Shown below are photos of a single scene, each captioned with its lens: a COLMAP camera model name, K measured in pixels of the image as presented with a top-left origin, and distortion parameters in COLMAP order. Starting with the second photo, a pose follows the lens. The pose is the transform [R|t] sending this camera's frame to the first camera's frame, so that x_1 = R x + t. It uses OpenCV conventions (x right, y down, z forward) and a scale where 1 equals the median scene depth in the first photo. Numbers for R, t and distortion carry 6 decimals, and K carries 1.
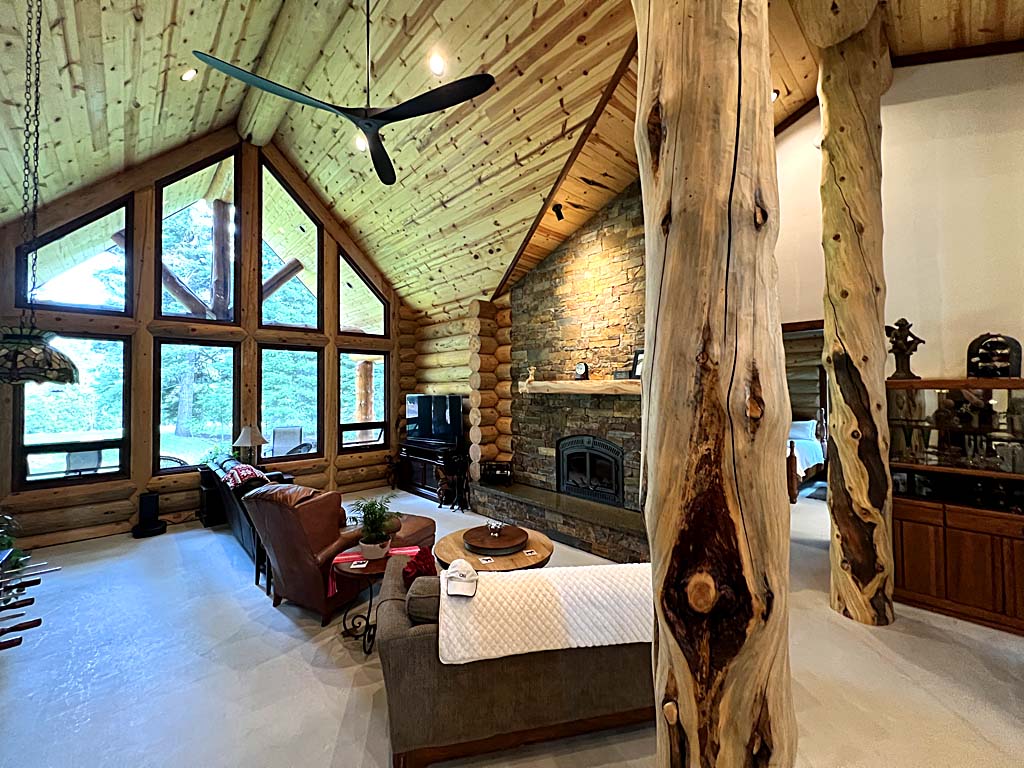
lens RADIAL K [[415.0, 0, 509.6], [0, 415.0, 382.8], [0, 0, 1]] dist [-0.010374, 0.000538]
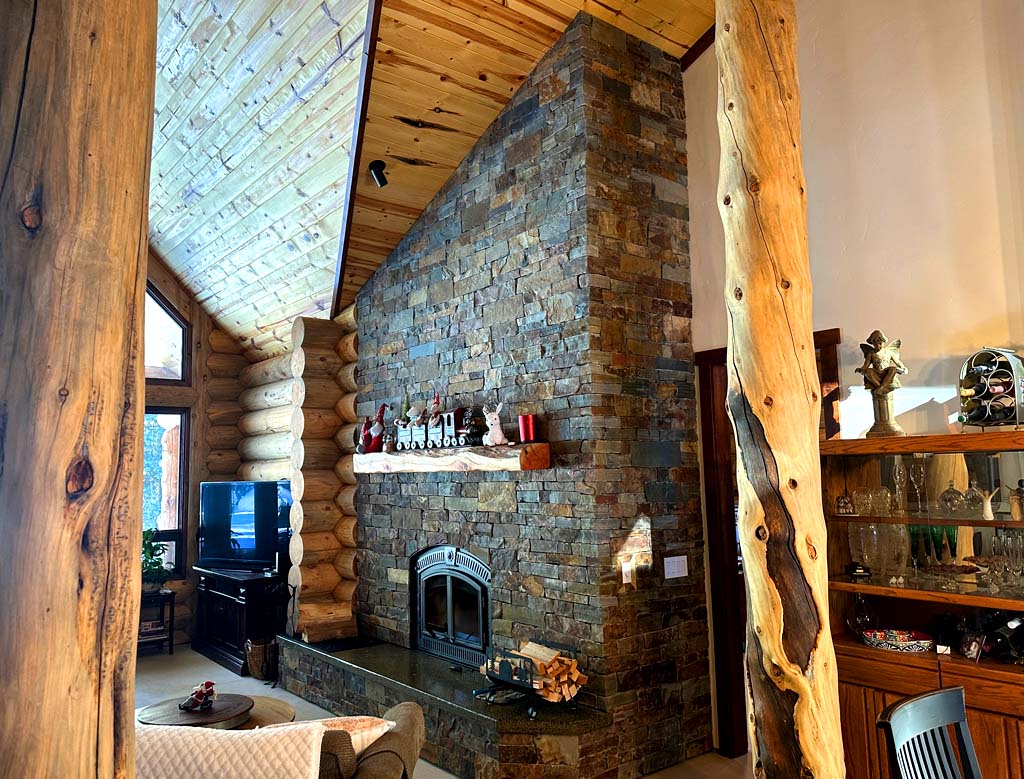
lens RADIAL K [[781.3, 0, 509.7], [0, 781.3, 392.7], [0, 0, 1]] dist [0.060978, -0.020951]
pose [[0.996250, -0.020747, -0.083996, 0.329732], [0.012845, 0.995532, -0.093545, 0.016356], [0.085562, 0.092115, 0.992065, -0.081584]]
